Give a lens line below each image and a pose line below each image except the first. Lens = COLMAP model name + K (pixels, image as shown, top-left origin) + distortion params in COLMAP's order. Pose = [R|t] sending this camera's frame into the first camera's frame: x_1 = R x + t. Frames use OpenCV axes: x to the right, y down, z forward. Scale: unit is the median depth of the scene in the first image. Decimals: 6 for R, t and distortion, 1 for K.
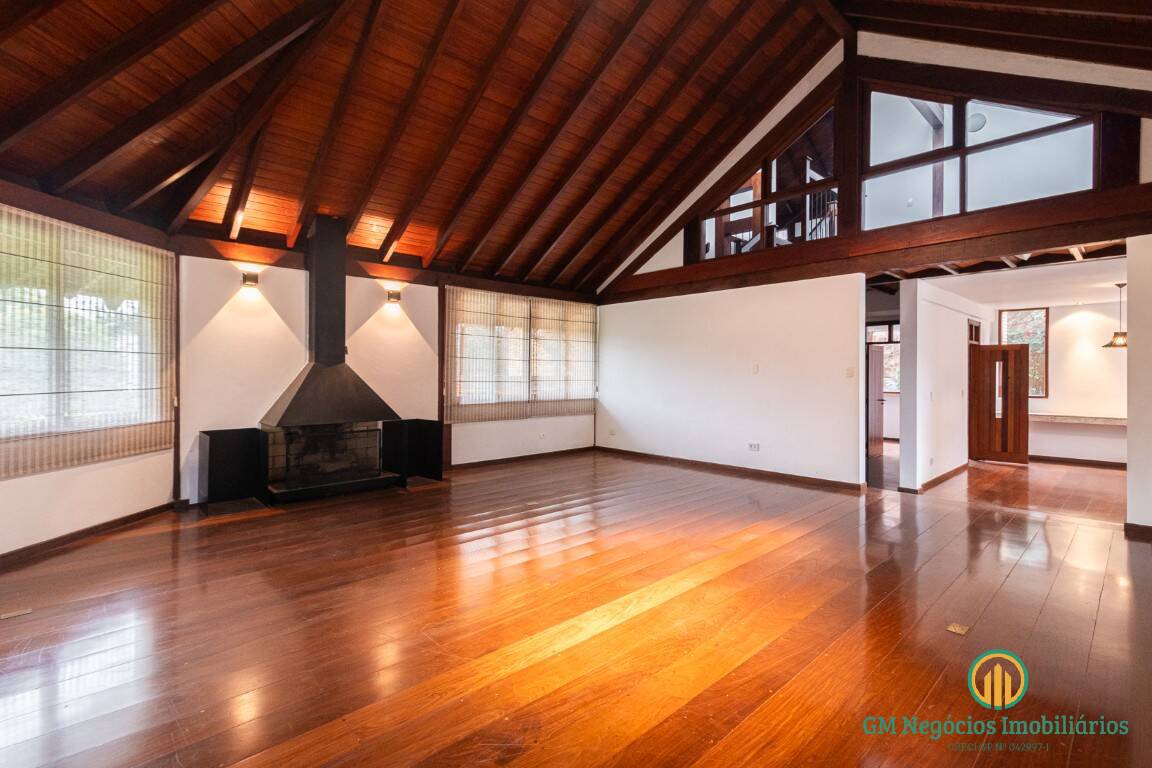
lens RADIAL K [[531.8, 0, 578.7], [0, 531.8, 376.4], [0, 0, 1]] dist [0.017551, -0.000214]
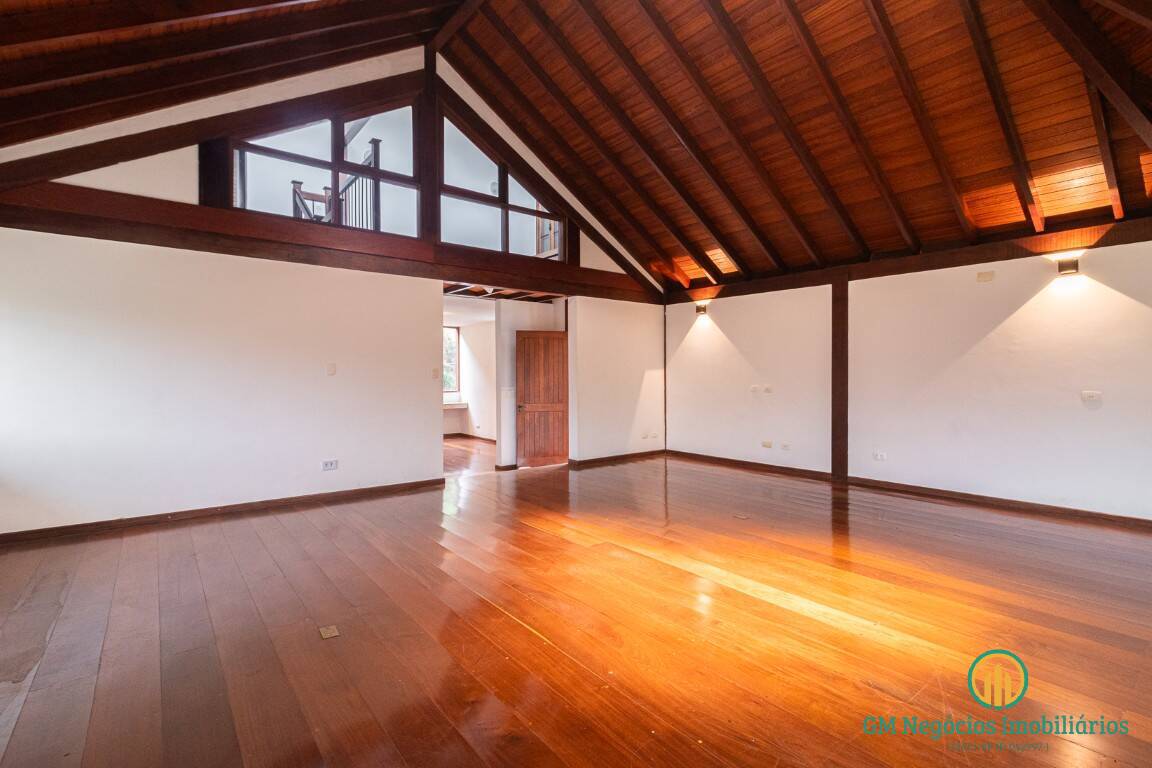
lens RADIAL K [[531.8, 0, 578.4], [0, 531.8, 374.2], [0, 0, 1]] dist [0.017551, -0.000214]
pose [[0.079971, -0.000952, 0.996797, -0.561380], [0.004634, 0.999989, 0.000583, -0.005788], [-0.996786, 0.004573, 0.079975, 0.701707]]
